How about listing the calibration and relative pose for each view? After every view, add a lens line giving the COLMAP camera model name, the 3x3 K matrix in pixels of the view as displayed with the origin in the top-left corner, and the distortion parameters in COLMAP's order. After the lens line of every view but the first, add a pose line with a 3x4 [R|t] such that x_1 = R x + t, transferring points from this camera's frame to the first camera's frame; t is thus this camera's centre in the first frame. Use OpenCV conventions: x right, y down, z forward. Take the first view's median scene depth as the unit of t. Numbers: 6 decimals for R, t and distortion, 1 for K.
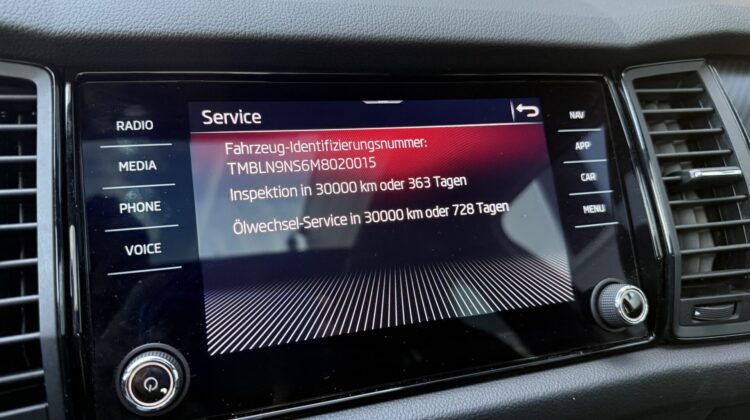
lens RADIAL K [[557.5, 0, 369.7], [0, 557.5, 211.1], [0, 0, 1]] dist [-0.010742, -0.045938]
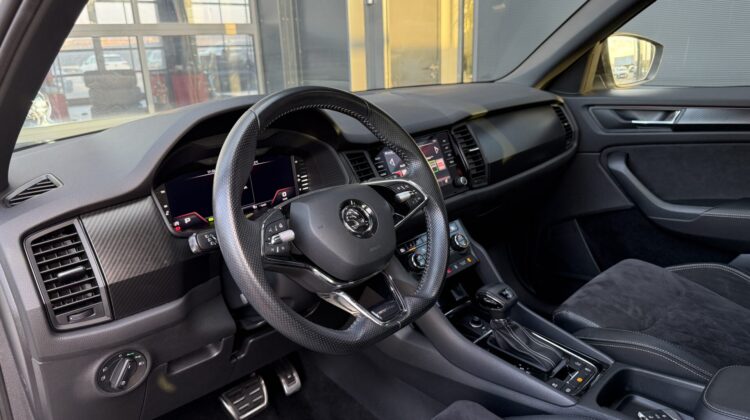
lens RADIAL K [[557.5, 0, 367.6], [0, 557.5, 200.9], [0, 0, 1]] dist [-0.010742, -0.045938]
pose [[0.893827, -0.178387, 0.411402, -2.357577], [0.167329, 0.983882, 0.063072, -0.102884], [-0.416022, 0.012464, 0.909269, -3.115092]]
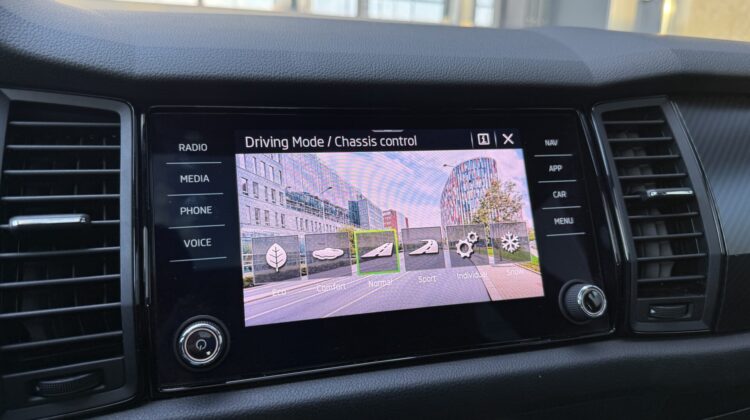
lens RADIAL K [[557.5, 0, 370.1], [0, 557.5, 208.7], [0, 0, 1]] dist [-0.010742, -0.045938]
pose [[0.998841, 0.019437, -0.044036, 0.043842], [-0.020938, 0.999207, -0.033873, 0.021204], [0.043342, 0.034756, 0.998456, -0.243337]]
